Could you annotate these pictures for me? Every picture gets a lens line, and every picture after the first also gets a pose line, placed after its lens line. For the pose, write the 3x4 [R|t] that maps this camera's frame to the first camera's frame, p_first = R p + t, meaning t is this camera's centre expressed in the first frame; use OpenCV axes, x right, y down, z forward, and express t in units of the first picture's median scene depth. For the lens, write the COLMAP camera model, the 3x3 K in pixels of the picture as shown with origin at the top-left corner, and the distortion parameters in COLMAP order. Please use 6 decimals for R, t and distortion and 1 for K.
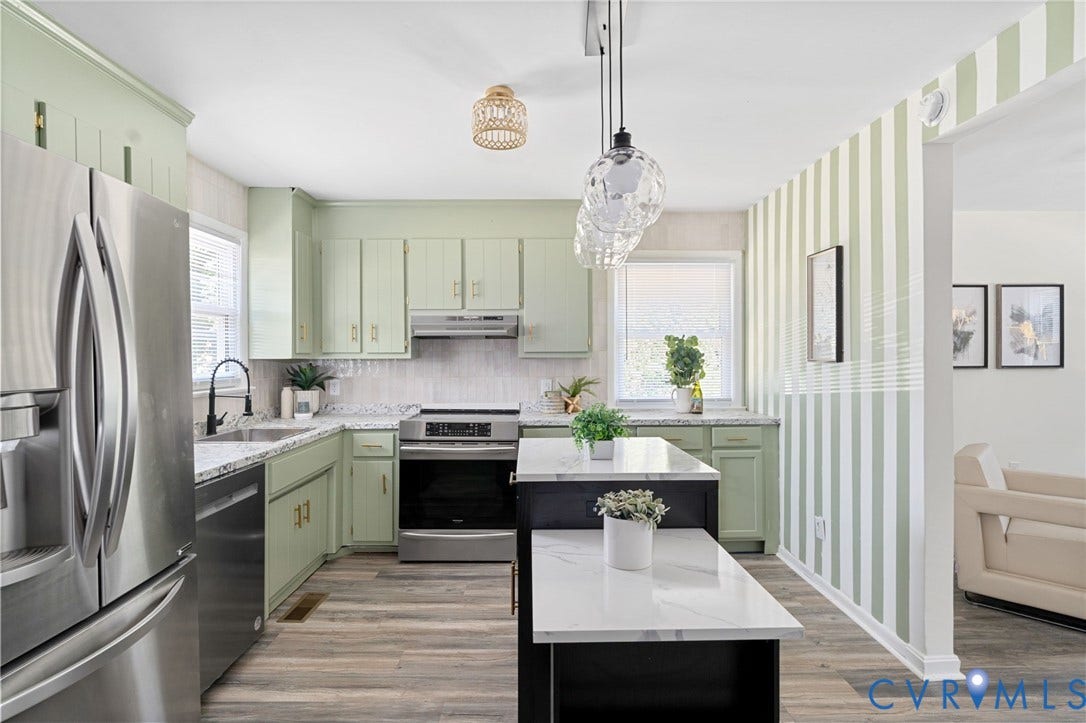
lens RADIAL K [[539.7, 0, 543.8], [0, 539.7, 359.0], [0, 0, 1]] dist [-0.008782, 0.003805]
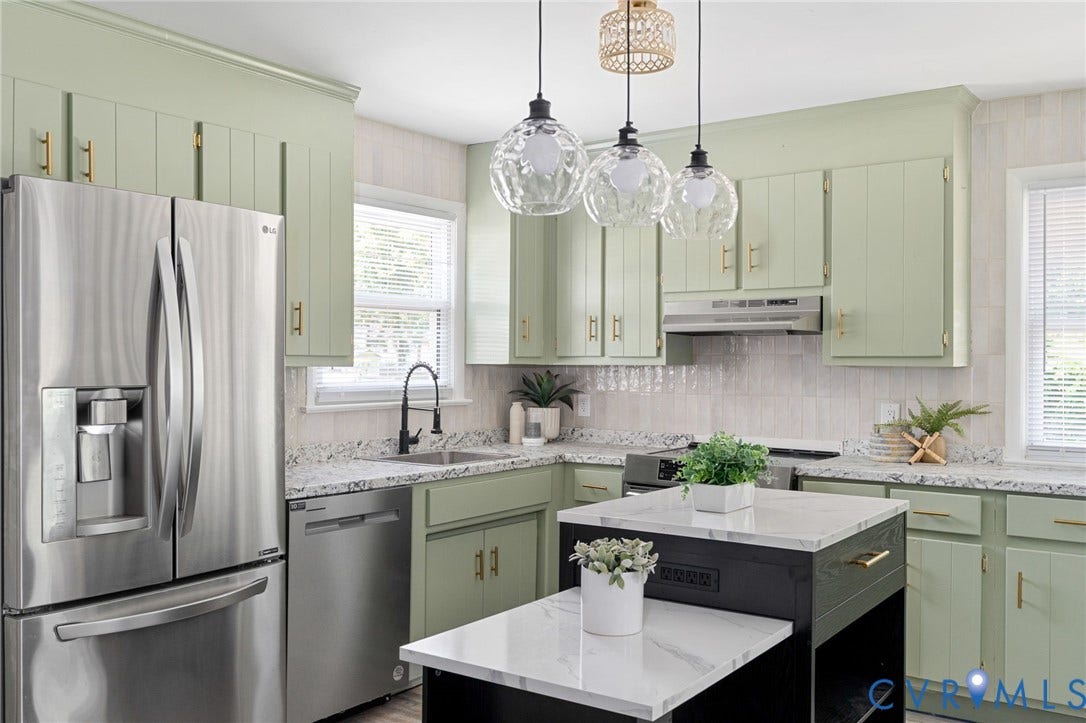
lens RADIAL K [[976.9, 0, 539.8], [0, 976.9, 360.0], [0, 0, 1]] dist [0.007635, 0.004082]
pose [[0.806755, 0.006115, -0.590854, 0.372081], [-0.010191, 0.999942, -0.003566, -0.001826], [0.590798, 0.008898, 0.806770, -0.082619]]
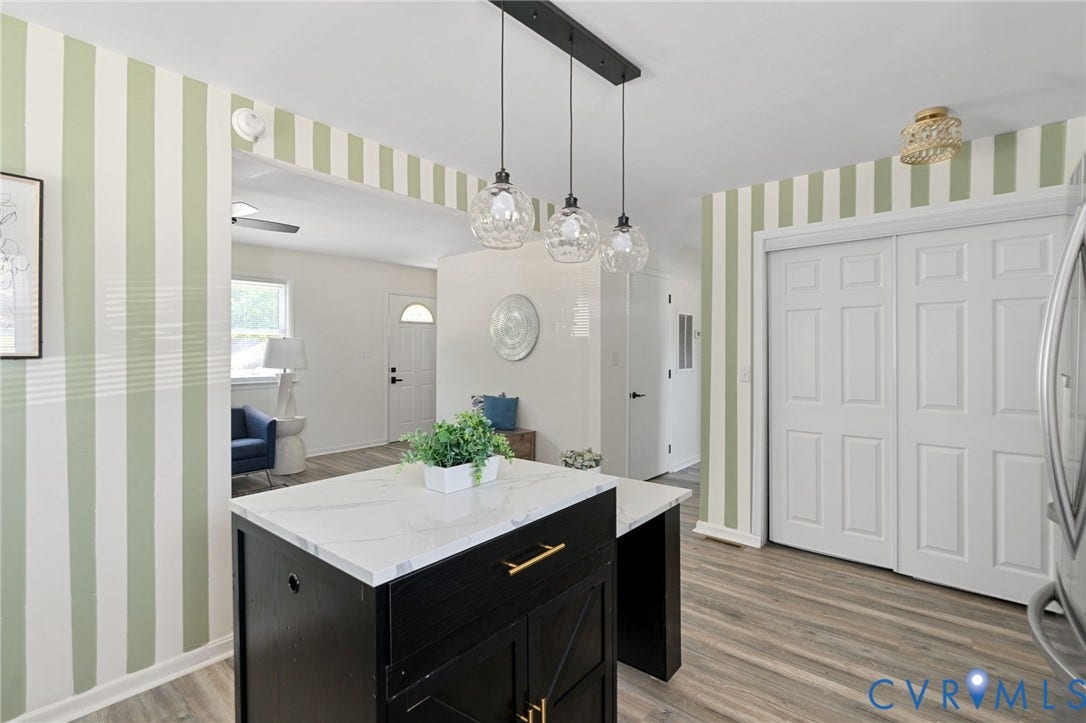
lens RADIAL K [[509.1, 0, 550.1], [0, 509.1, 350.8], [0, 0, 1]] dist [-0.009968, 0.002311]
pose [[-0.756396, -0.001471, 0.654112, -0.254290], [0.004778, 0.999958, 0.007774, -0.003984], [-0.654096, 0.009006, -0.756358, 0.830152]]
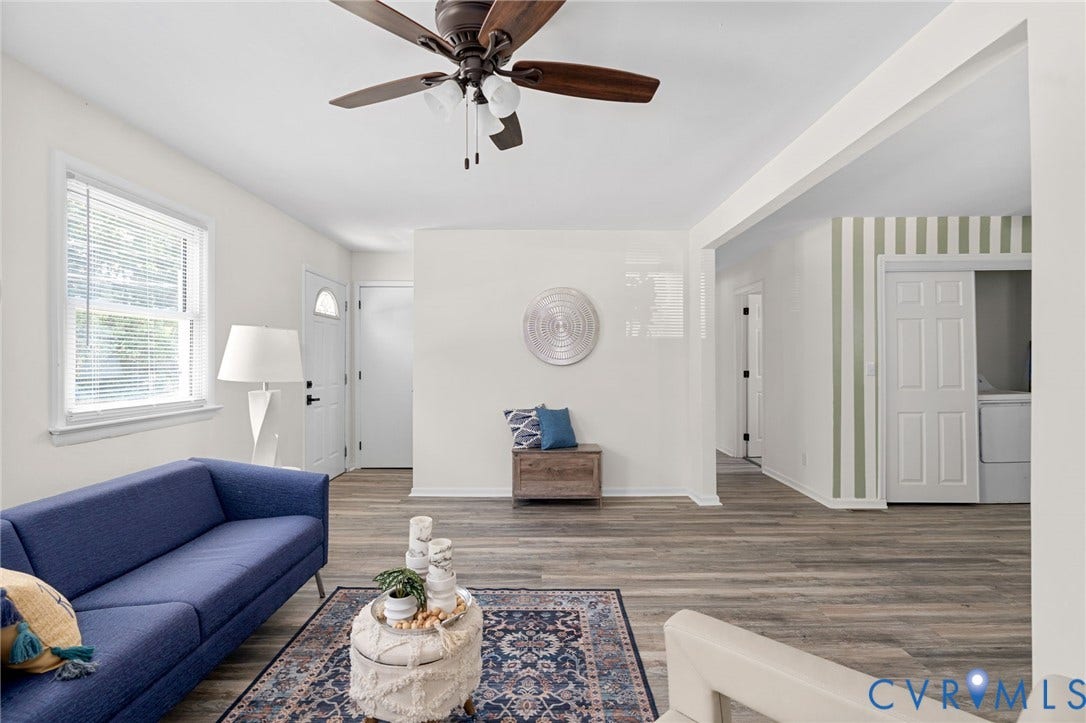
lens RADIAL K [[493.7, 0, 543.4], [0, 493.7, 361.7], [0, 0, 1]] dist [-0.013023, 0.004706]
pose [[-0.999965, 0.006473, 0.005280, 0.852414], [0.006502, 0.999964, 0.005405, 0.019678], [-0.005245, 0.005439, -0.999971, 1.004311]]
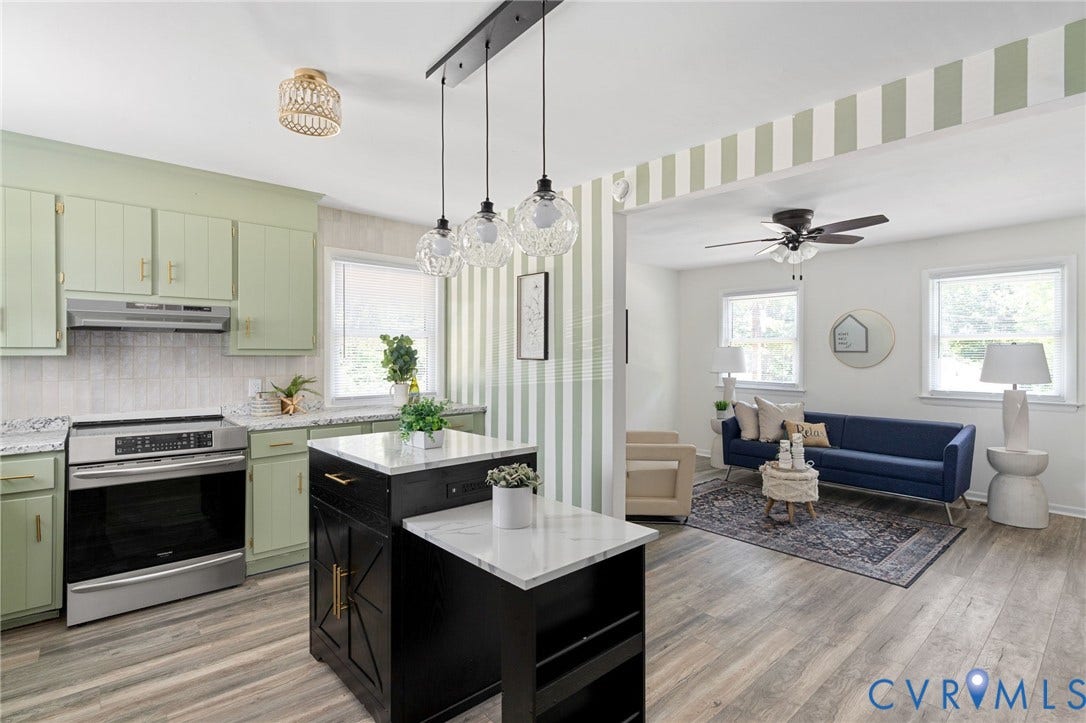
lens RADIAL K [[524.4, 0, 541.6], [0, 524.4, 356.8], [0, 0, 1]] dist [-0.008255, 0.003776]
pose [[0.757066, 0.002330, 0.653334, -0.236090], [-0.002651, 0.999996, -0.000494, -0.000681], [-0.653333, -0.001358, 0.757070, 0.023536]]
